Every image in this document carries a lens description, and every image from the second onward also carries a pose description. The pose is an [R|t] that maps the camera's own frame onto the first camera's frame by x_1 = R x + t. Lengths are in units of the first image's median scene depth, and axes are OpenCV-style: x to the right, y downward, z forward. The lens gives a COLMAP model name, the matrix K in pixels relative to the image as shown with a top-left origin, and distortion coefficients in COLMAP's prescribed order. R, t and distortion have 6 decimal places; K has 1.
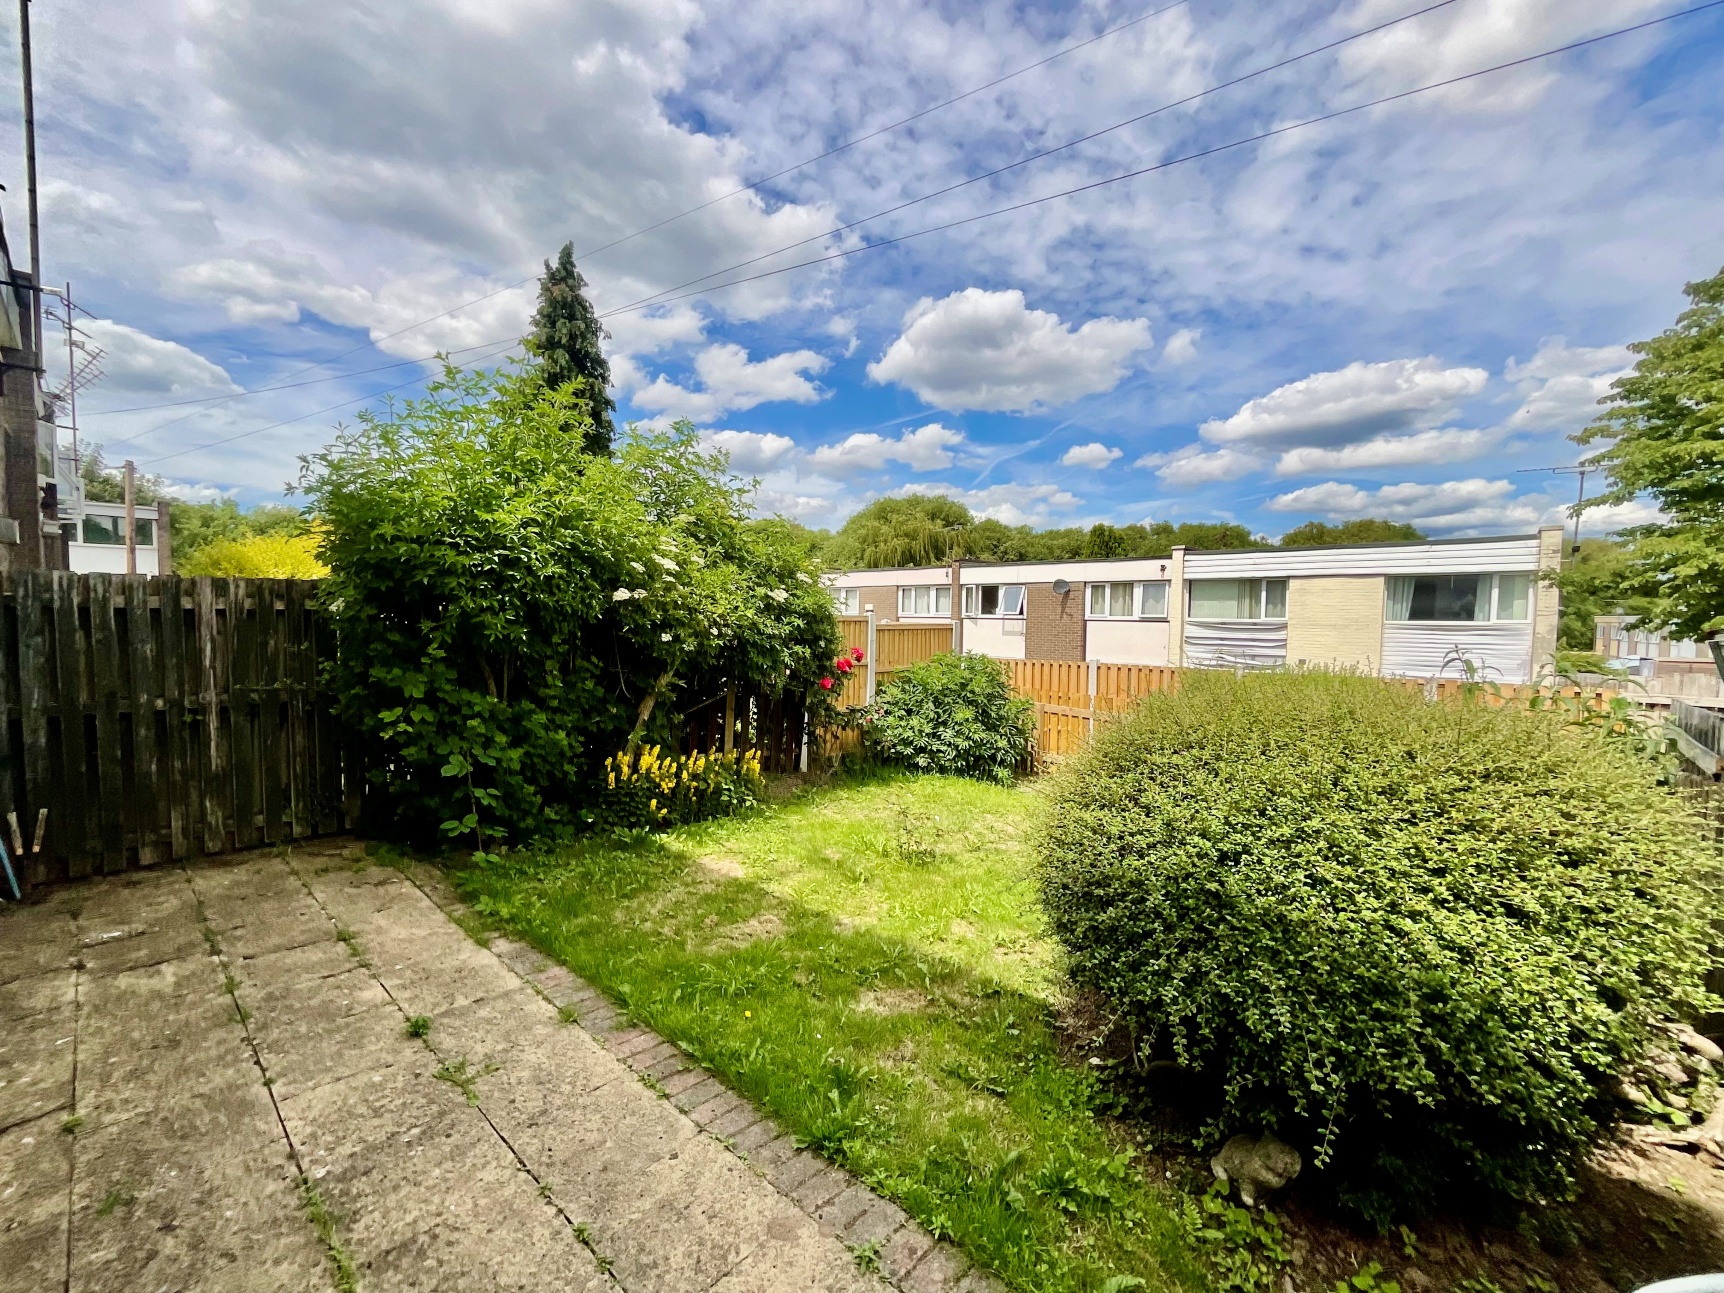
lens RADIAL K [[747.1, 0, 860.5], [0, 747.1, 647.6], [0, 0, 1]] dist [-0.002628, -0.000272]
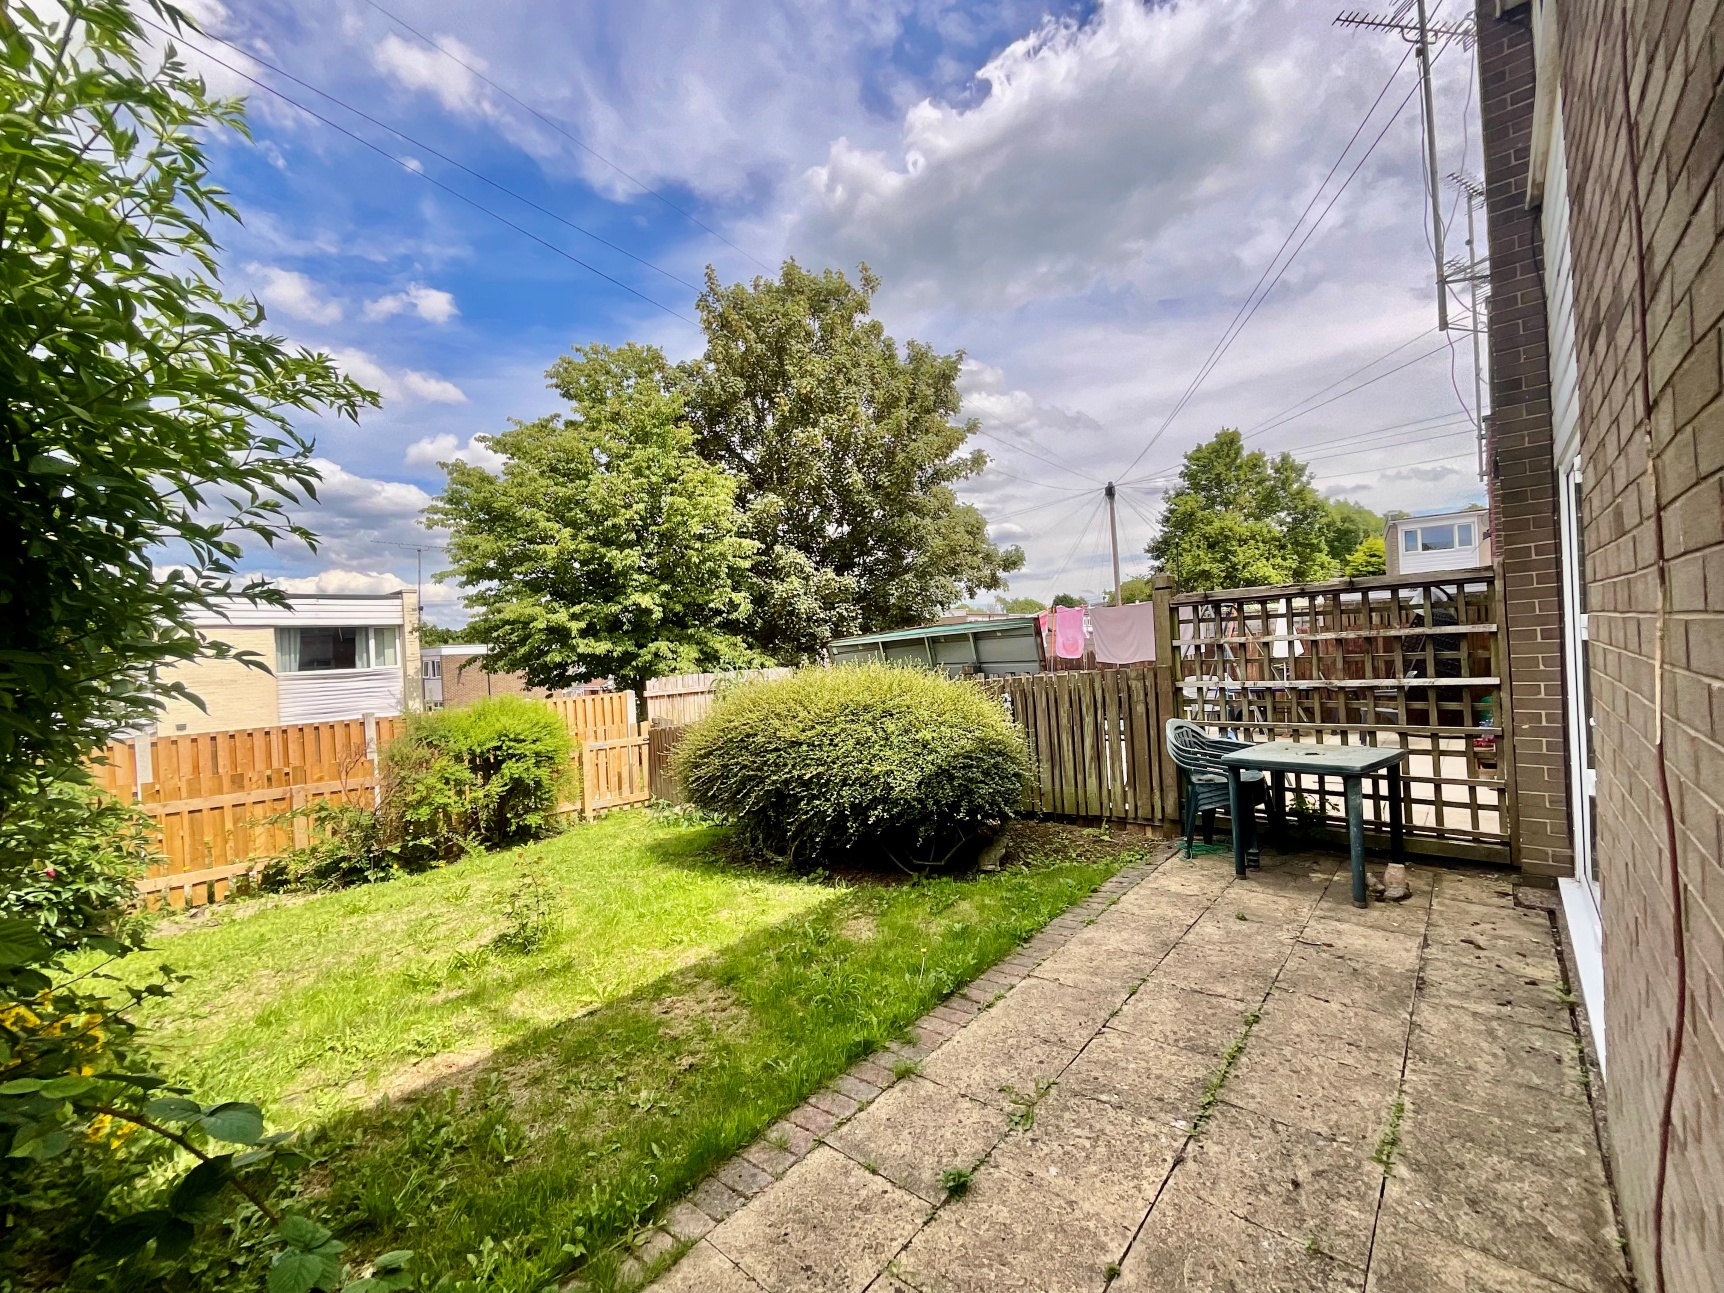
lens RADIAL K [[747.1, 0, 860.5], [0, 747.1, 647.6], [0, 0, 1]] dist [-0.002628, -0.000272]
pose [[-0.073922, -0.006338, 0.997244, -1.102486], [0.093270, 0.995553, 0.013241, -0.028725], [-0.992893, 0.093992, -0.073002, 0.919927]]
